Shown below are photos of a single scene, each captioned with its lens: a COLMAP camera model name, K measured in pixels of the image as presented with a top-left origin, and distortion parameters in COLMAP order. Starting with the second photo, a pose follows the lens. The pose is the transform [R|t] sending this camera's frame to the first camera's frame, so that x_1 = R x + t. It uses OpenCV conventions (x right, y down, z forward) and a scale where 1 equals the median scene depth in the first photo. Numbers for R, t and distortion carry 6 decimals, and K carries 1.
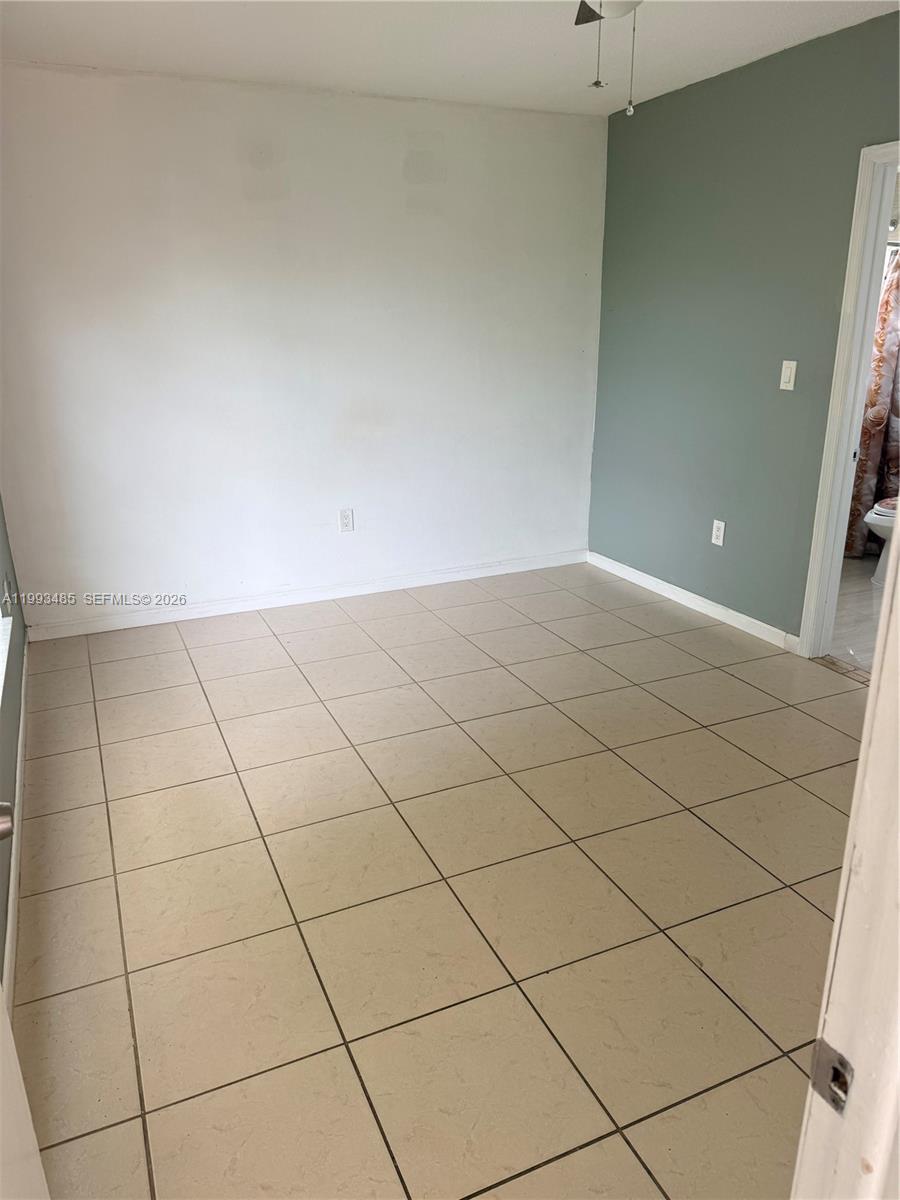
lens RADIAL K [[836.4, 0, 449.2], [0, 836.4, 600.3], [0, 0, 1]] dist [0.058830, -0.088438]
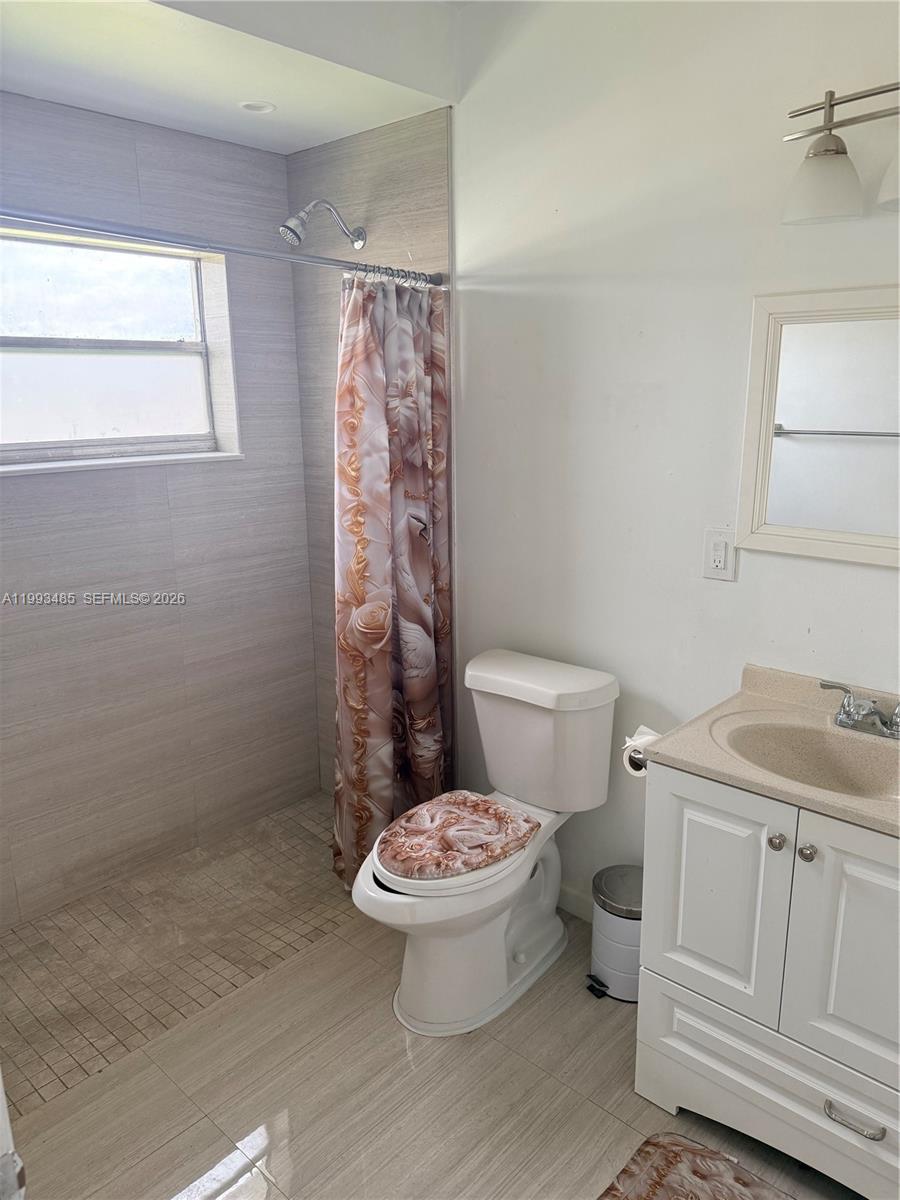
lens RADIAL K [[836.4, 0, 449.8], [0, 836.4, 600.1], [0, 0, 1]] dist [0.058830, -0.088438]
pose [[0.910879, -0.087572, 0.403274, 0.359692], [0.124725, 0.989944, -0.066748, -0.194972], [-0.393373, 0.111098, 0.912642, 0.552791]]
